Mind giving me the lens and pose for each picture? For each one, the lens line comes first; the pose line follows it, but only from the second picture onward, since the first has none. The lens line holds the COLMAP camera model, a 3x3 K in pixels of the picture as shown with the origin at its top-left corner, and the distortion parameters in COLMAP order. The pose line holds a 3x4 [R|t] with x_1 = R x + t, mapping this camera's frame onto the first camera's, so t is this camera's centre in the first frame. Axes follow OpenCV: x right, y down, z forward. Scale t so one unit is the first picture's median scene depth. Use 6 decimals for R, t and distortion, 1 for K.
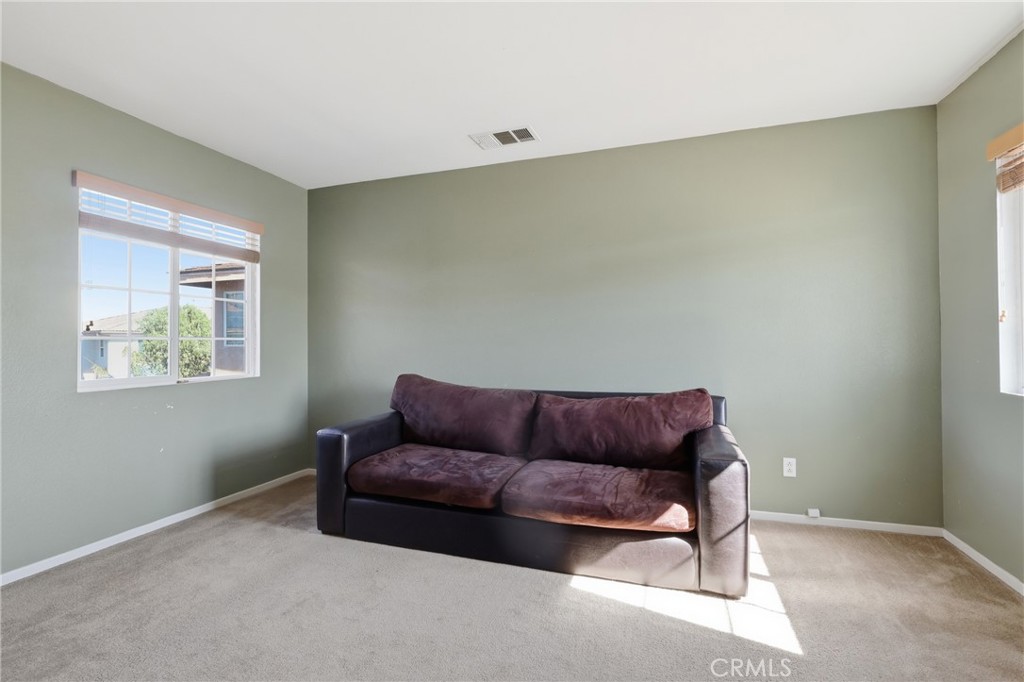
lens RADIAL K [[471.5, 0, 514.3], [0, 471.5, 338.8], [0, 0, 1]] dist [-0.006586, 0.001461]
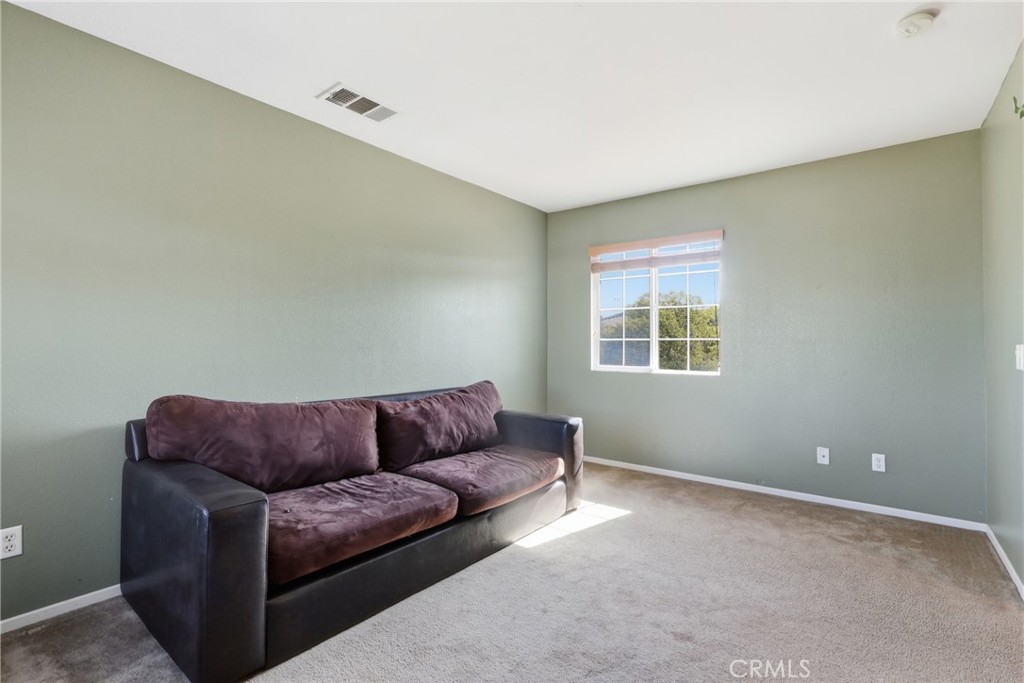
lens RADIAL K [[471.5, 0, 515.5], [0, 471.5, 344.5], [0, 0, 1]] dist [-0.006586, 0.001461]
pose [[0.329202, 0.006491, 0.944237, -0.839750], [-0.012793, 0.999915, -0.002414, 0.008764], [-0.944173, -0.011285, 0.329257, 0.524363]]
